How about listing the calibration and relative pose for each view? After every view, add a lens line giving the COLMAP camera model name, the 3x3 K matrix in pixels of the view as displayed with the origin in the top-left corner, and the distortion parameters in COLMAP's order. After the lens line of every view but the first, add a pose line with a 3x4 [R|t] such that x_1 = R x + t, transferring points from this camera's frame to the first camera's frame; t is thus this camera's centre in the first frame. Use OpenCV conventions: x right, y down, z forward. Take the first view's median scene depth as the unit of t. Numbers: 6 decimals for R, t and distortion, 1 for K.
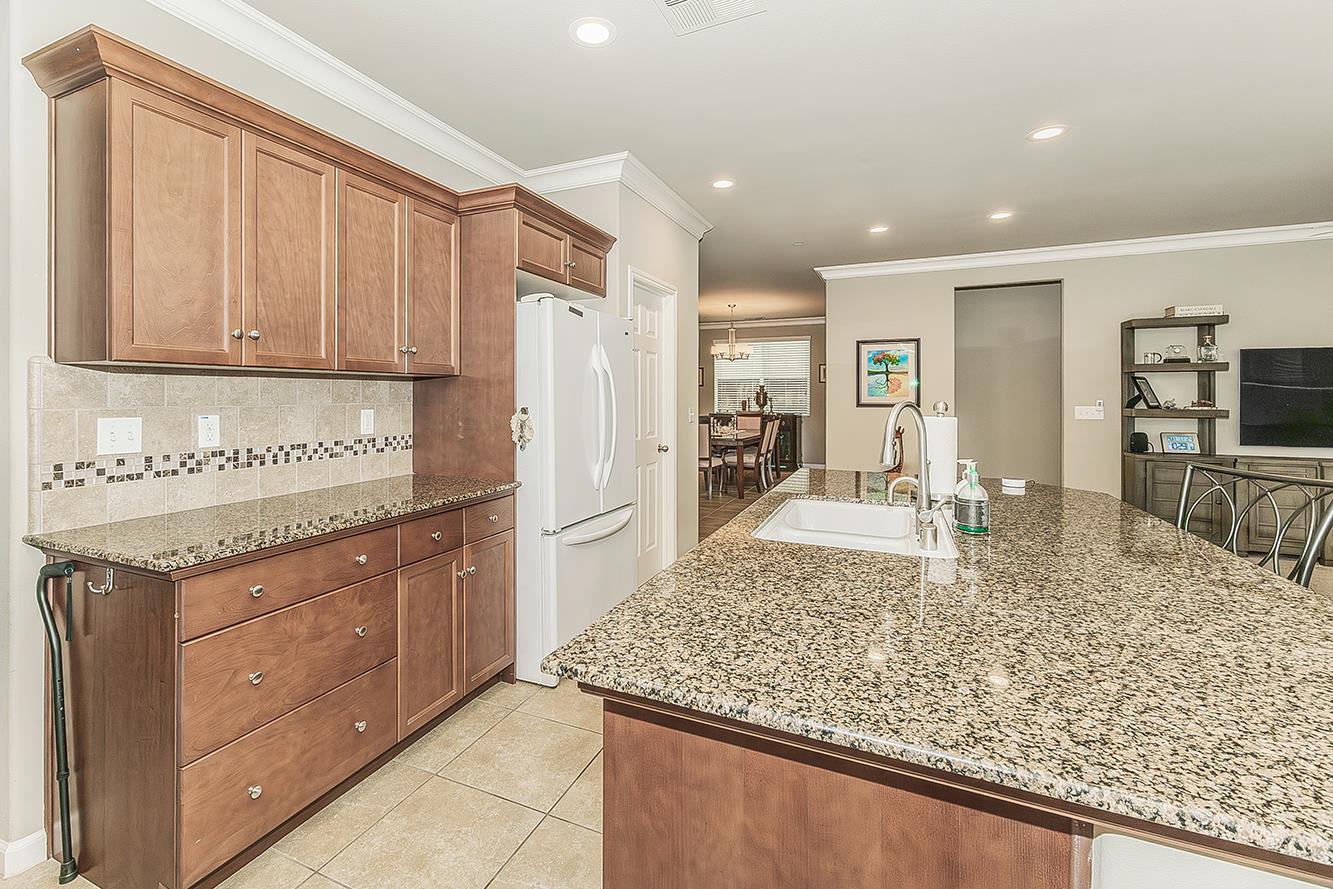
lens RADIAL K [[597.4, 0, 619.7], [0, 597.4, 396.9], [0, 0, 1]] dist [0.003548, 0.000721]
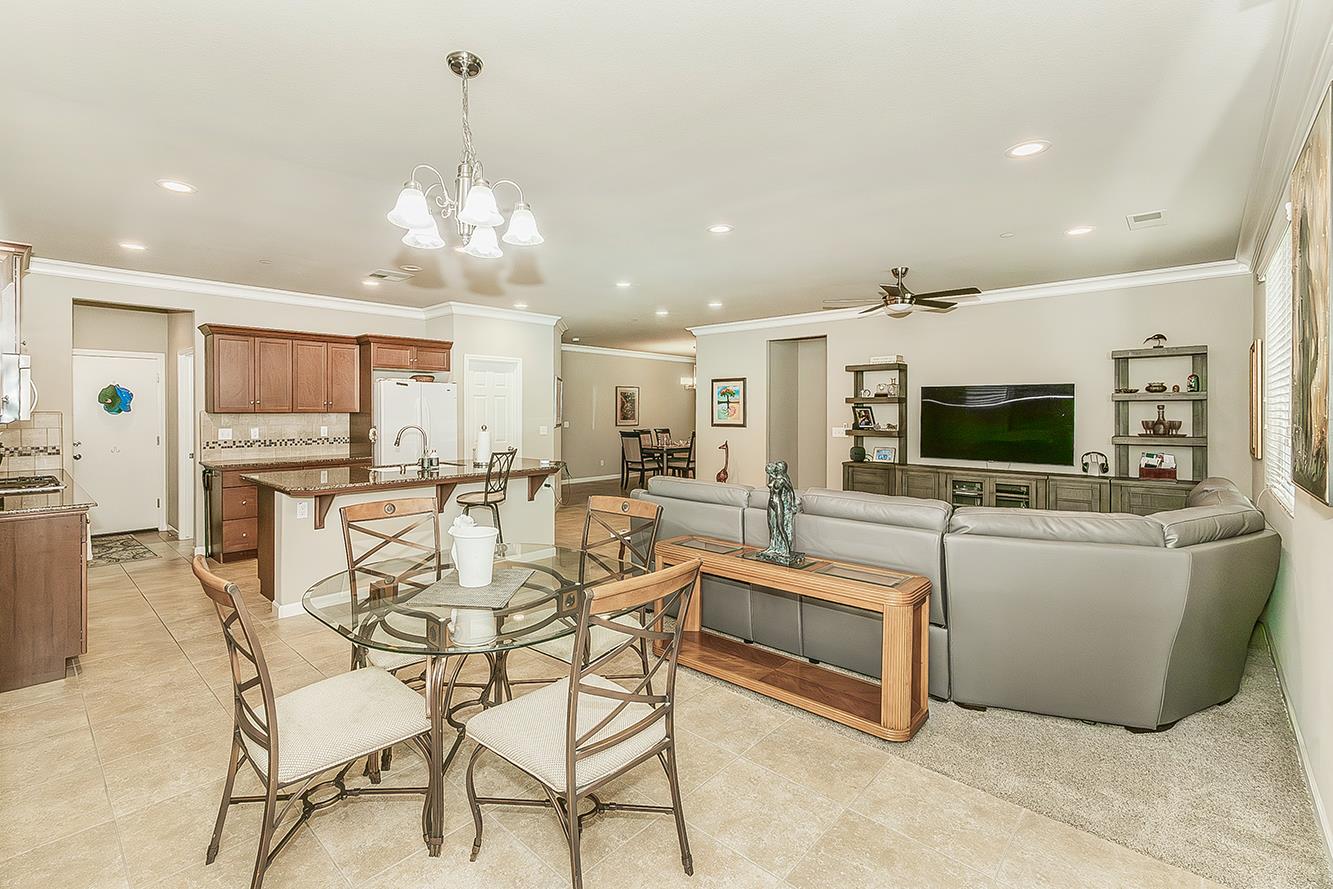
lens RADIAL K [[590.9, 0, 630.4], [0, 590.9, 414.7], [0, 0, 1]] dist [0.001019, -0.000075]
pose [[0.945607, 0.002685, -0.325302, 0.816511], [-0.001303, 0.999989, 0.004468, -0.020352], [0.325310, -0.003801, 0.945600, -0.469972]]
